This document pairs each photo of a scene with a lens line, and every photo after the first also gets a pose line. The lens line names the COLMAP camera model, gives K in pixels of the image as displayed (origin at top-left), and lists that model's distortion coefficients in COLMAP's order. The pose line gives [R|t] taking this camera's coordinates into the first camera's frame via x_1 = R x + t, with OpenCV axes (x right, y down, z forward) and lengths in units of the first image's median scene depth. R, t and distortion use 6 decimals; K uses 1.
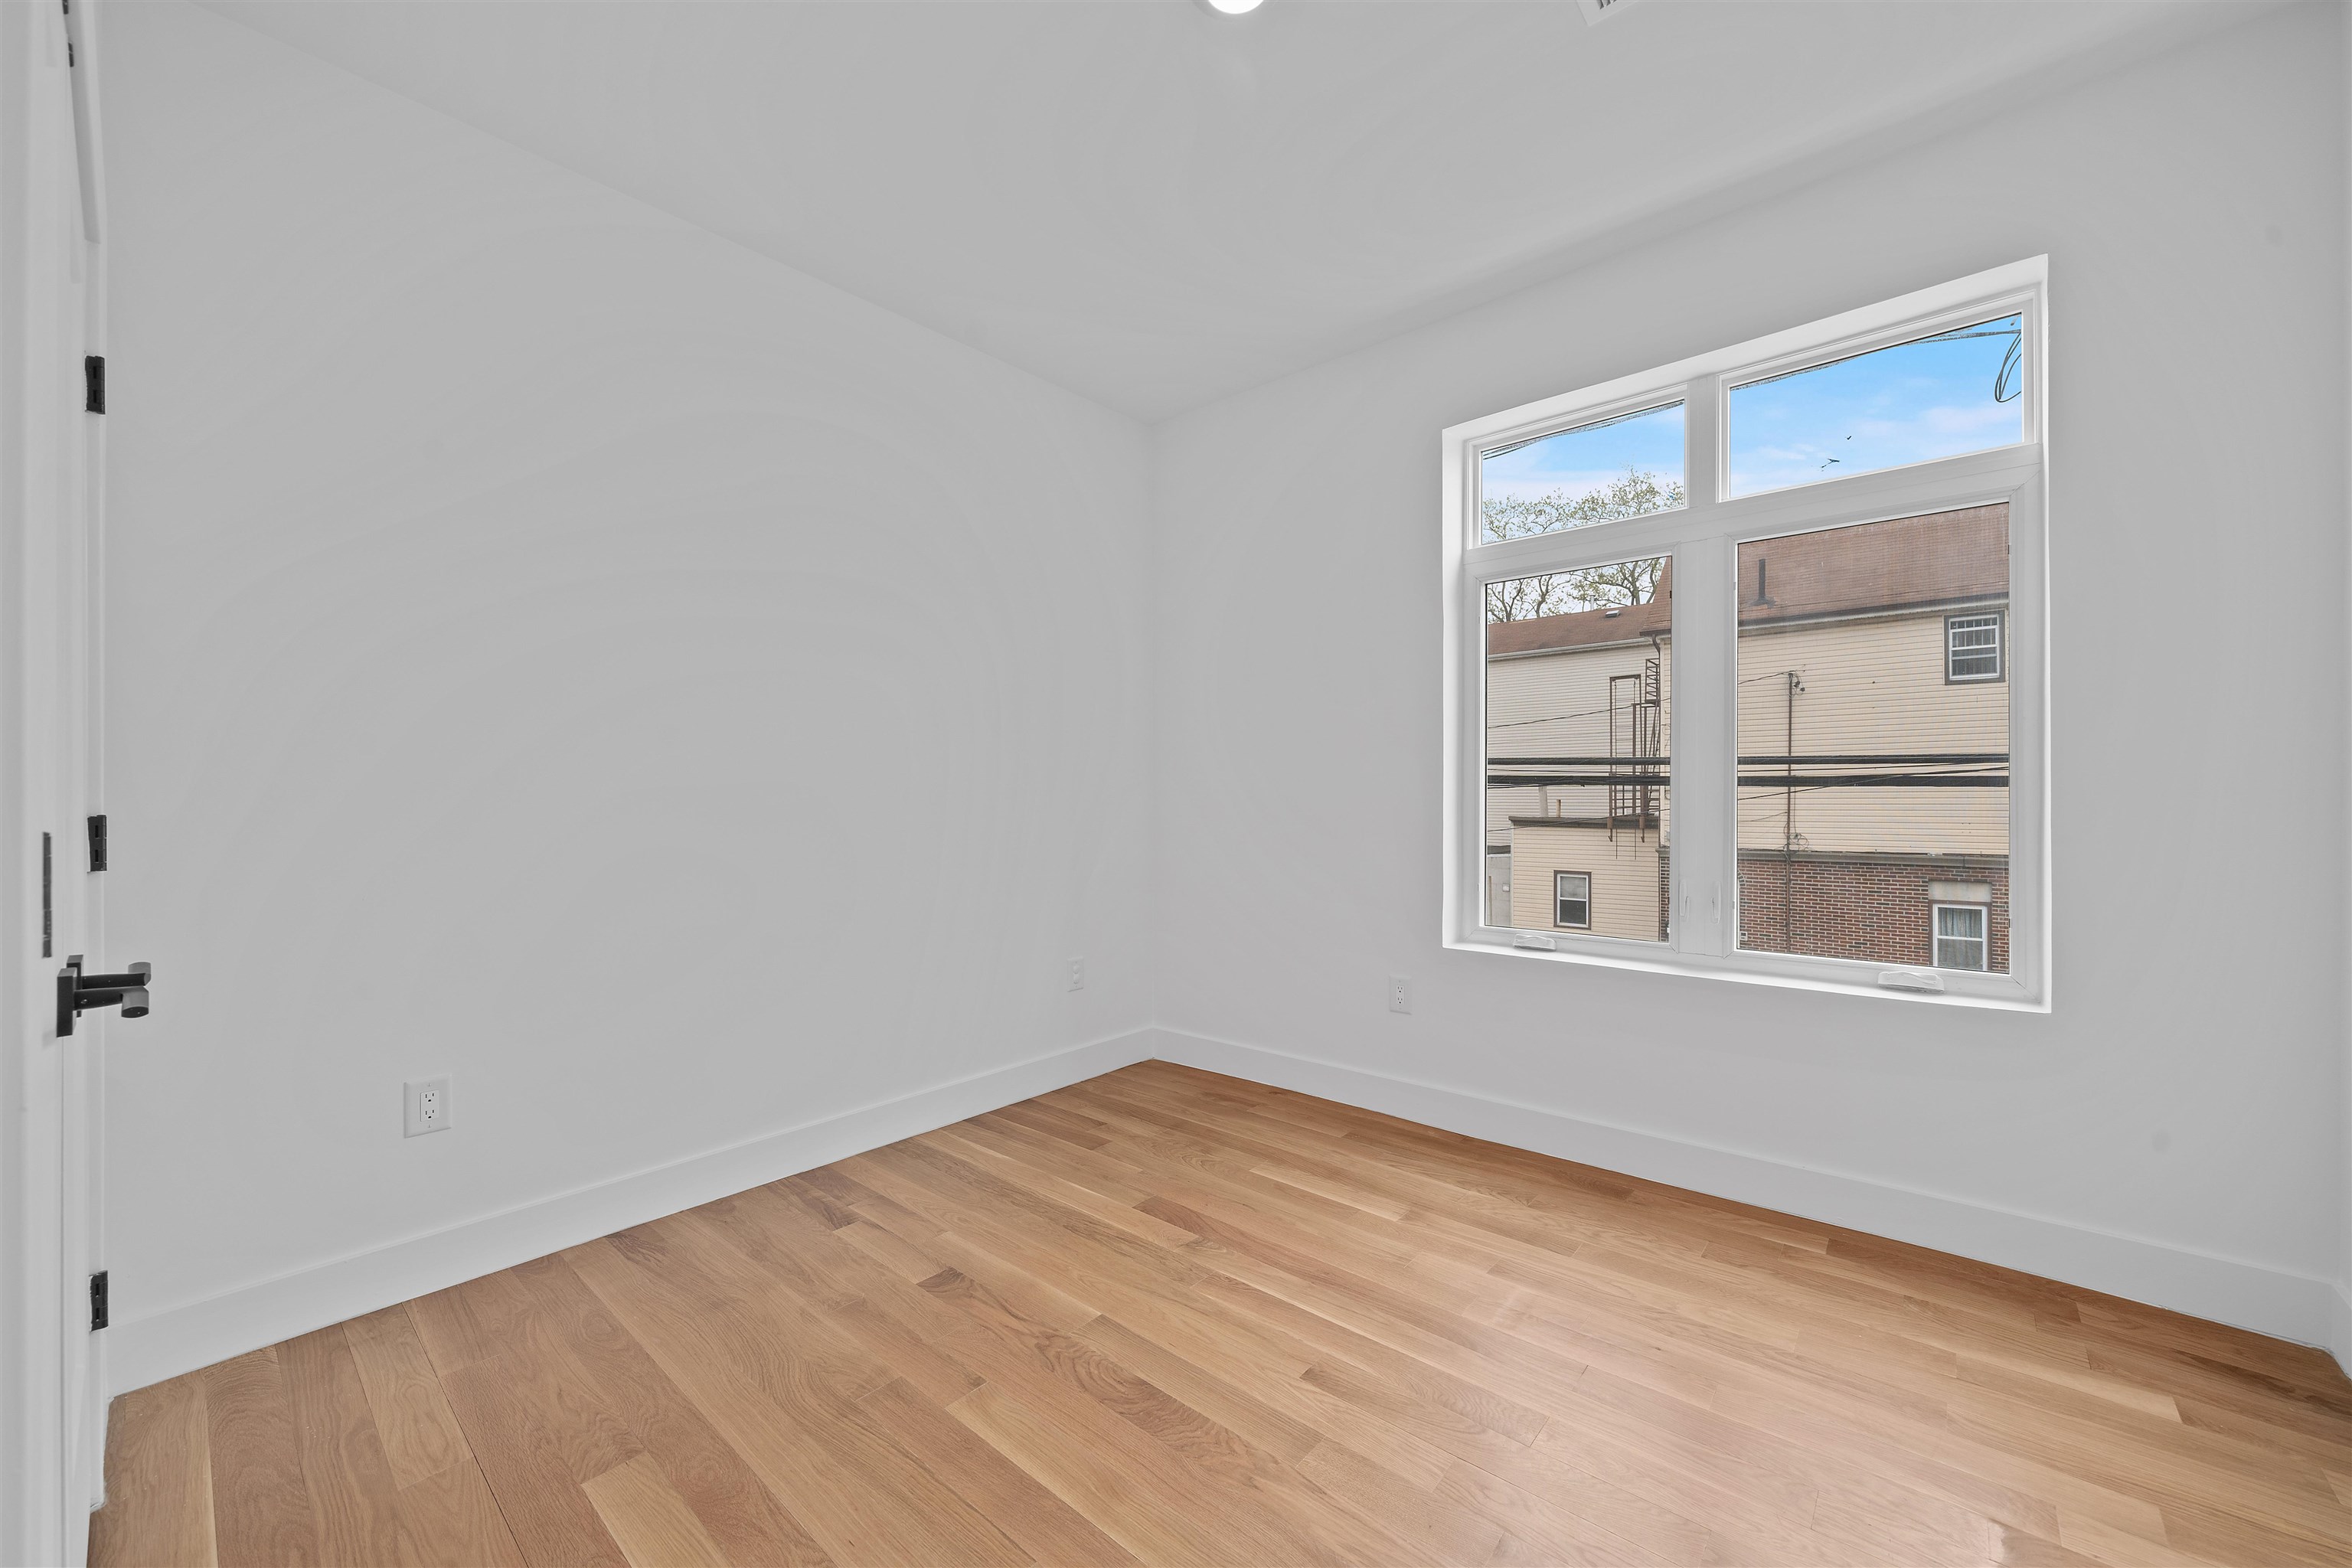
lens RADIAL K [[889.6, 0, 1171.0], [0, 889.6, 791.5], [0, 0, 1]] dist [-0.005096, 0.000519]
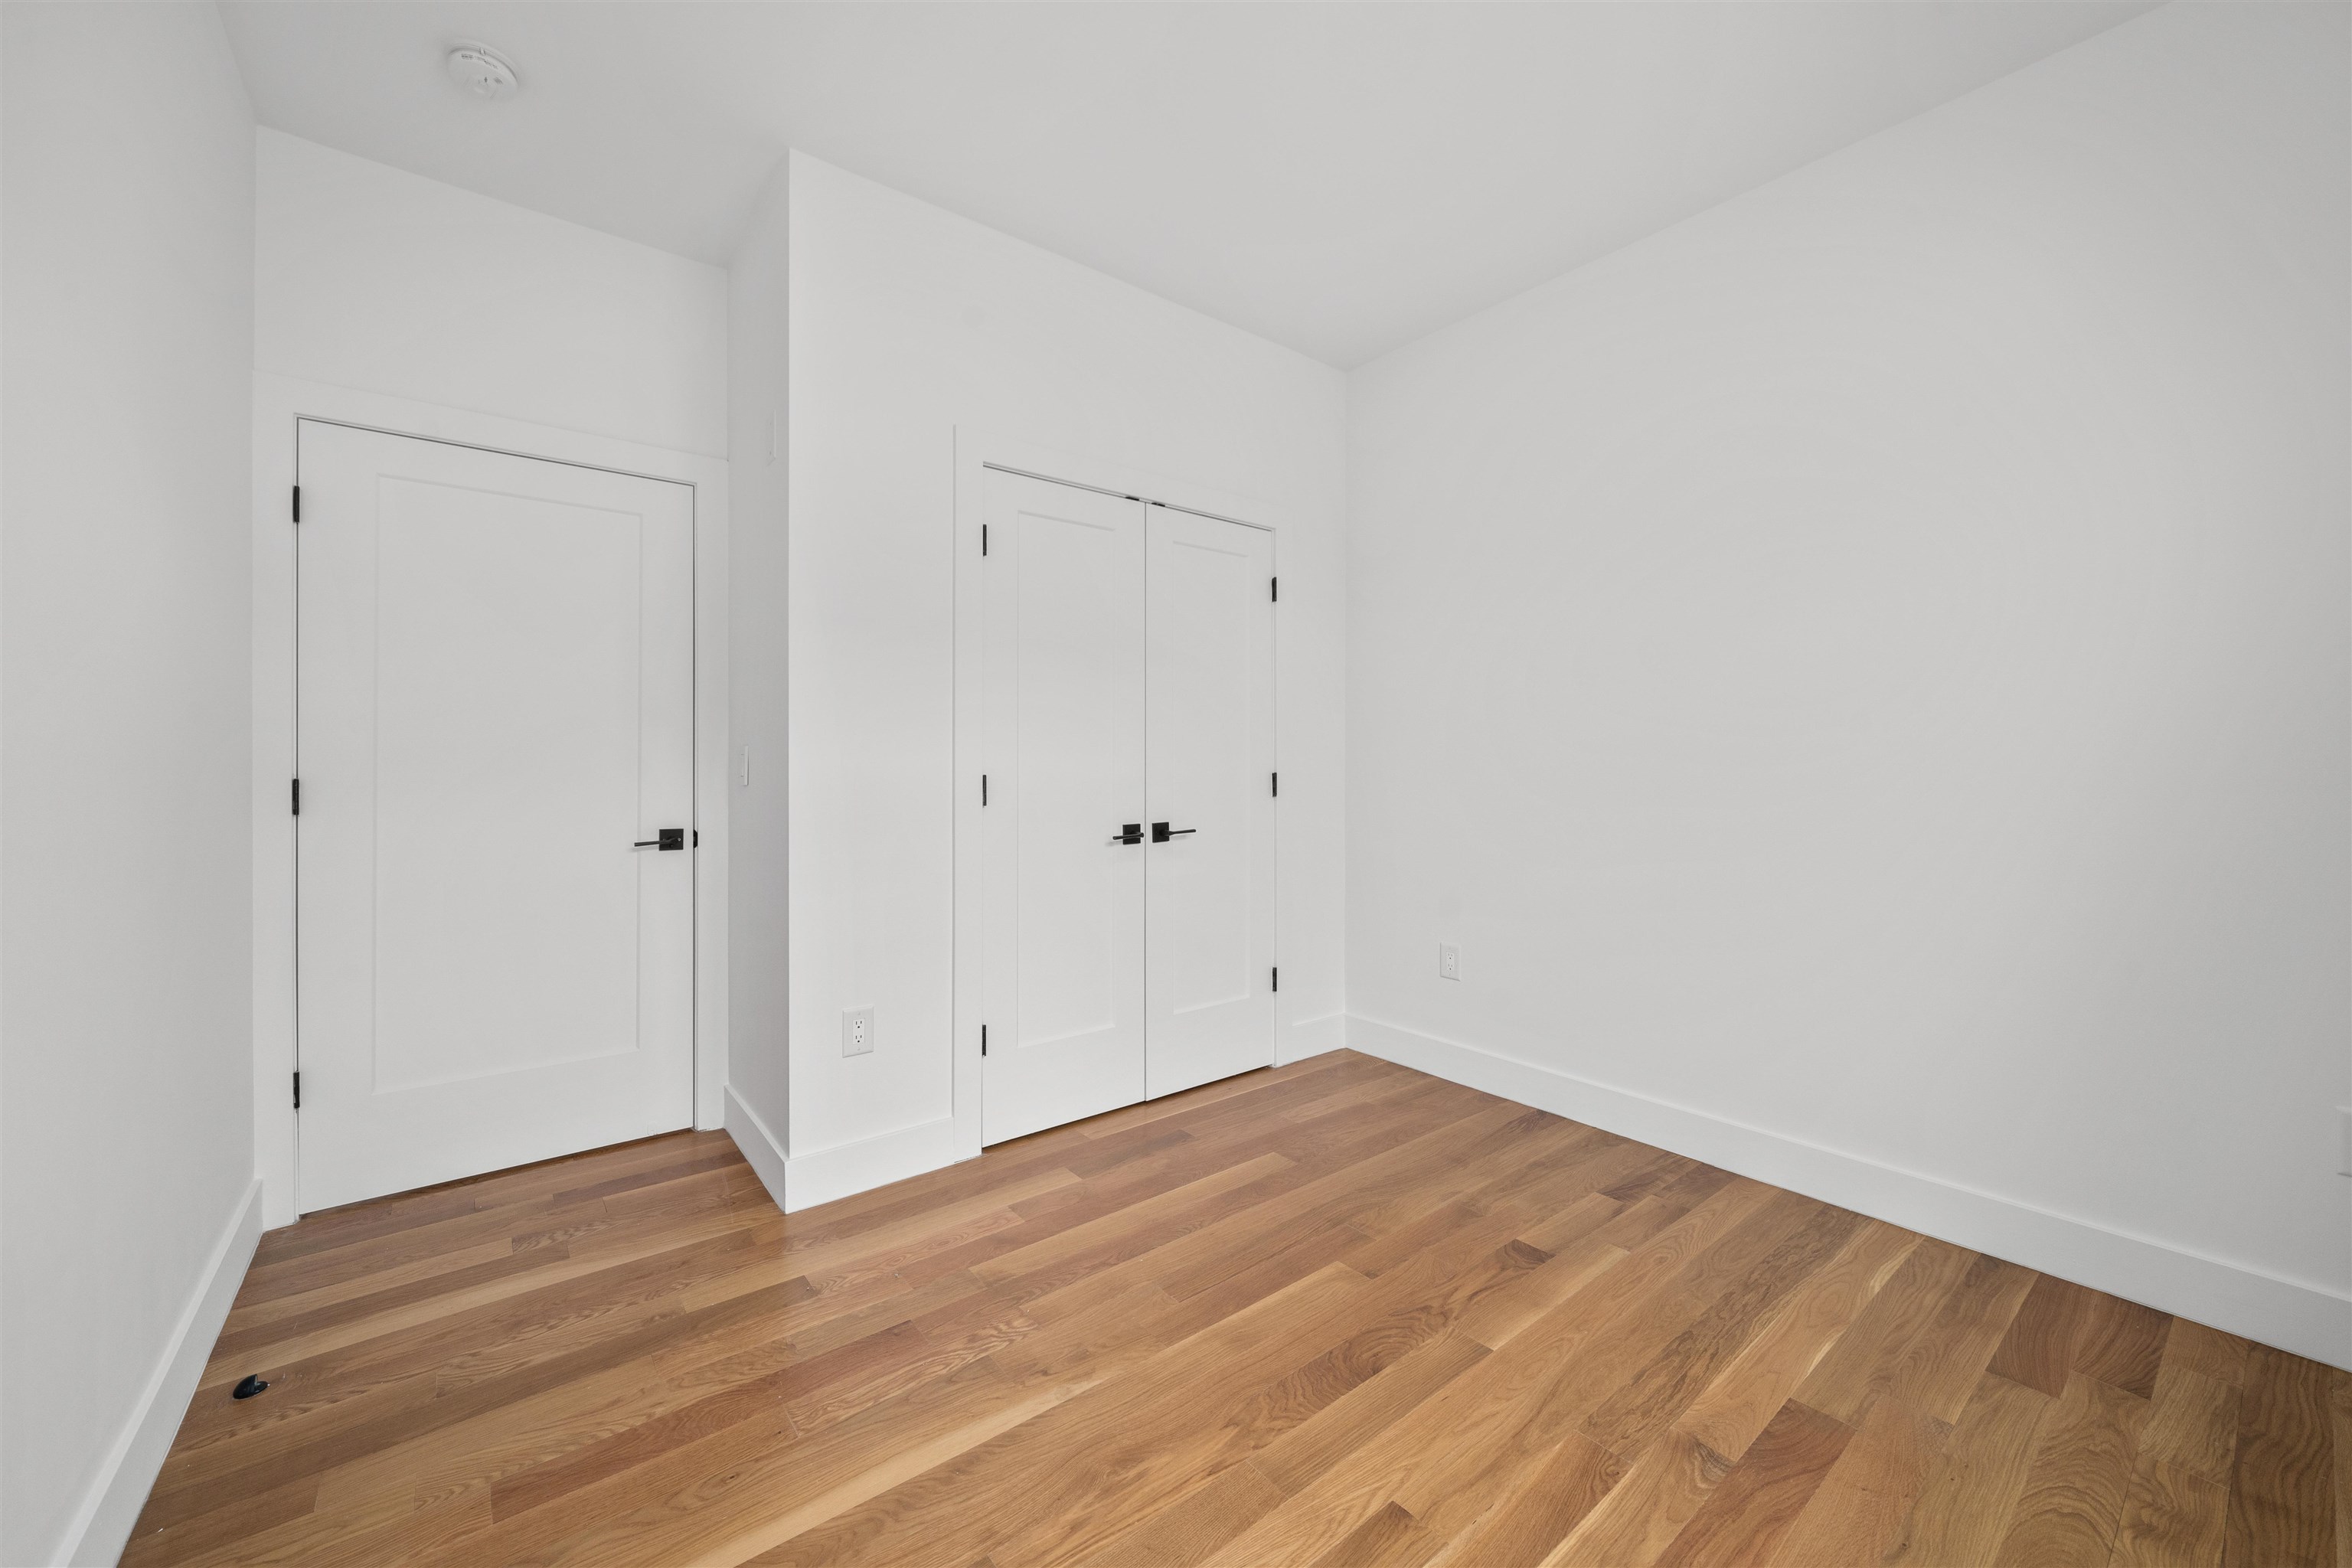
lens RADIAL K [[889.6, 0, 1175.8], [0, 889.6, 775.5], [0, 0, 1]] dist [-0.005096, 0.000519]
pose [[-0.170086, 0.016736, -0.985287, 0.766747], [0.003288, 0.999860, 0.016416, -0.004521], [0.985424, -0.000448, -0.170117, 0.759571]]
